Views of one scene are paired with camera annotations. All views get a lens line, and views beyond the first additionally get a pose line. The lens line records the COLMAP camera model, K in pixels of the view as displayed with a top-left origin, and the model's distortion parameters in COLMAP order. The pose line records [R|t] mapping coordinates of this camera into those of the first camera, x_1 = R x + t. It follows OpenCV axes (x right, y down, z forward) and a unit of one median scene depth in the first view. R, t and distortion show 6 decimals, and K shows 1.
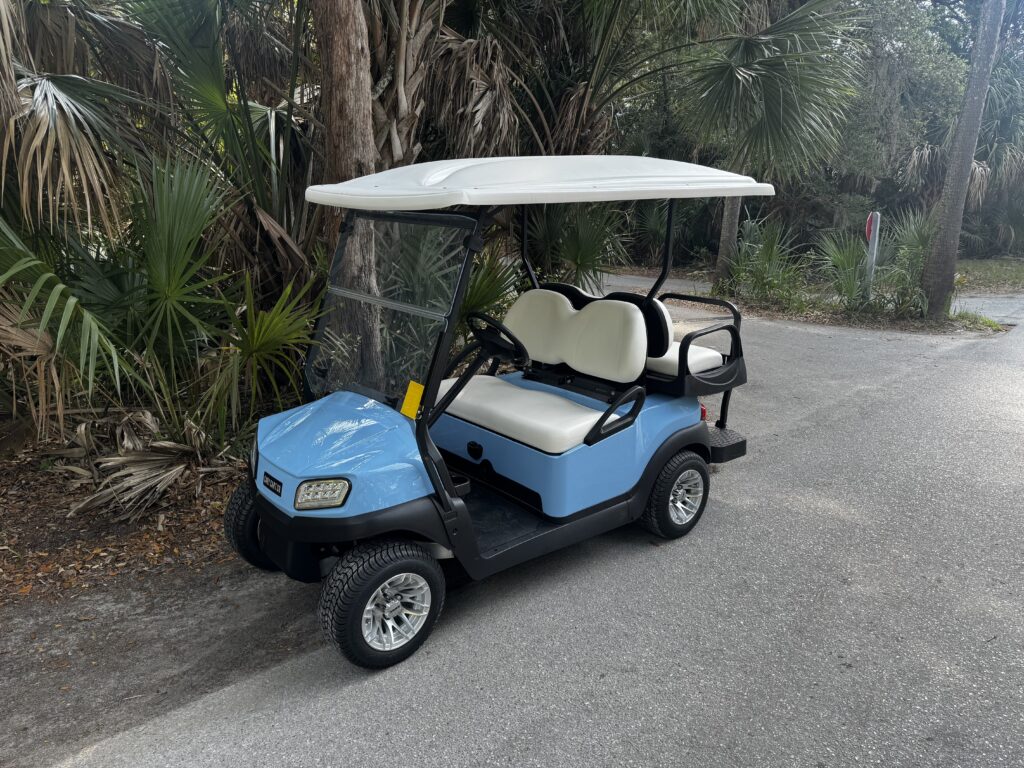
lens RADIAL K [[718.6, 0, 520.0], [0, 718.6, 386.0], [0, 0, 1]] dist [0.055148, -0.070431]
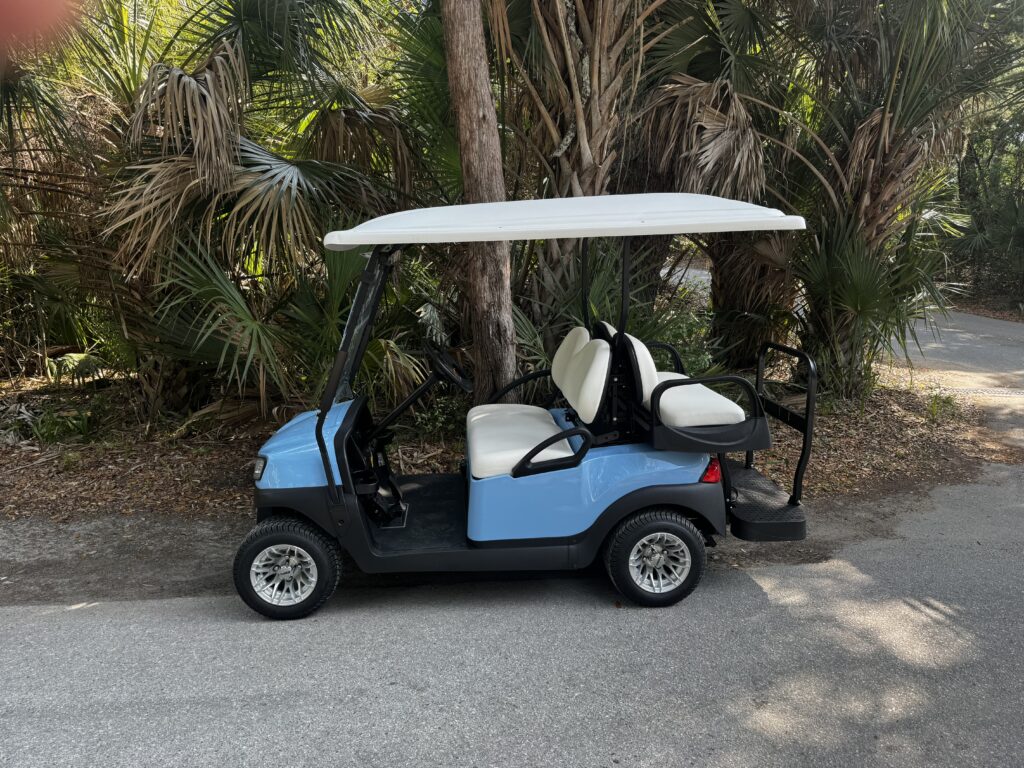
lens RADIAL K [[710.5, 0, 513.3], [0, 710.5, 386.1], [0, 0, 1]] dist [0.060068, -0.076464]
pose [[0.800966, 0.095707, -0.591011, 0.414817], [-0.131906, 0.991094, -0.018269, -0.017010], [0.583999, 0.092590, 0.806456, 0.110343]]
